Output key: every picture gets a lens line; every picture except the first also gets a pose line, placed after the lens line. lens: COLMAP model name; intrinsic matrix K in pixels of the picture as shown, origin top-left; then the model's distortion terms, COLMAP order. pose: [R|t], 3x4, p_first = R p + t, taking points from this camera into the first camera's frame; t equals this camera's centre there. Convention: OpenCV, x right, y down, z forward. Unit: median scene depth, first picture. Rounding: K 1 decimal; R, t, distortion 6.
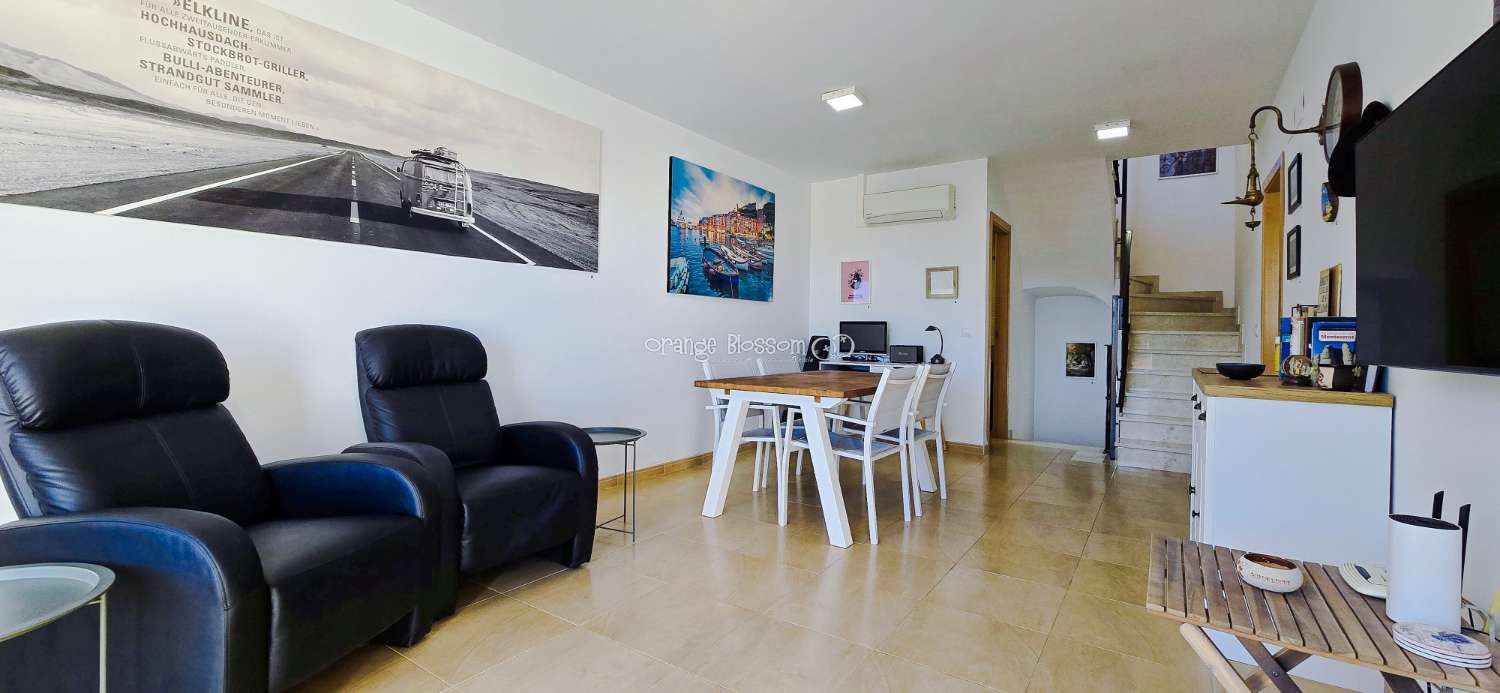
lens RADIAL K [[612.5, 0, 754.5], [0, 612.5, 337.0], [0, 0, 1]] dist [-0.006888, 0.002524]
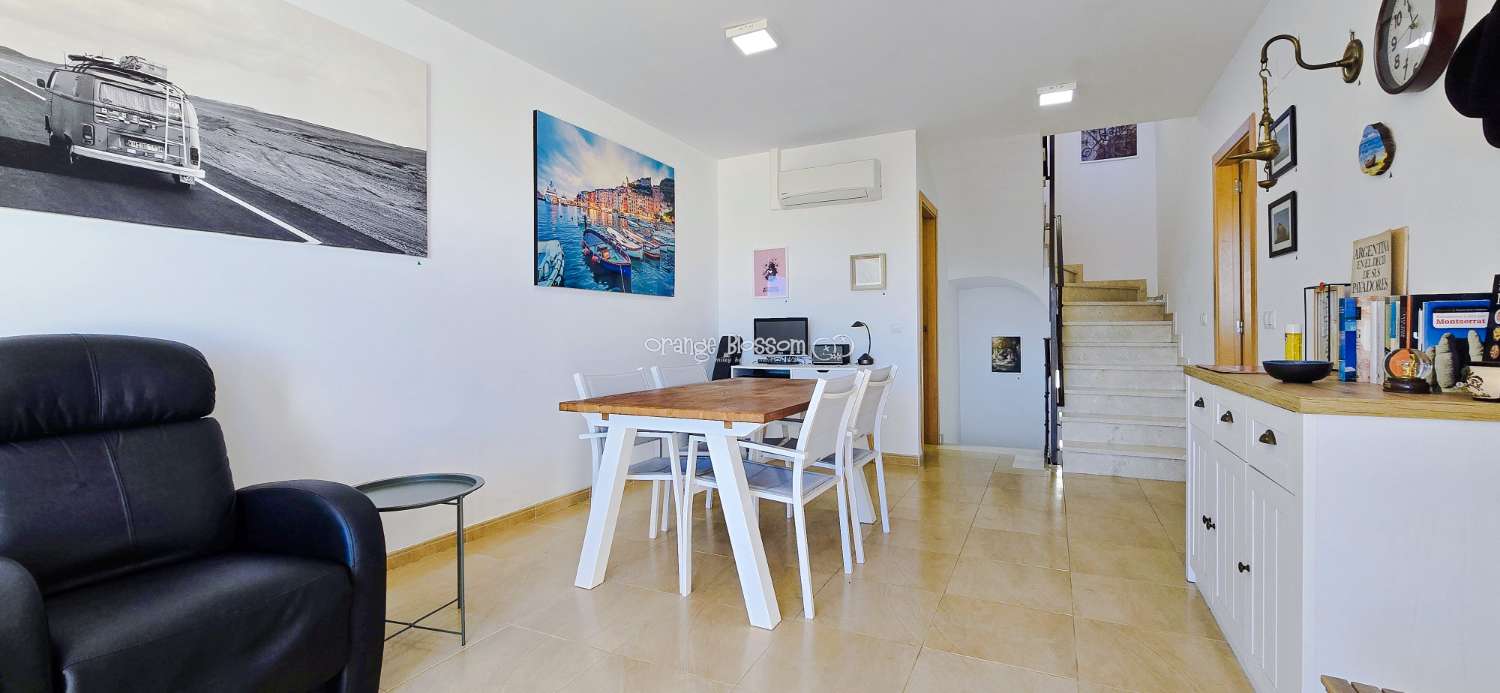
lens RADIAL K [[612.5, 0, 748.3], [0, 612.5, 338.5], [0, 0, 1]] dist [-0.006888, 0.002524]
pose [[0.991102, -0.024338, 0.130862, 0.029489], [0.023984, 0.999703, 0.004278, -0.001777], [-0.130927, -0.001102, 0.991391, 0.241043]]
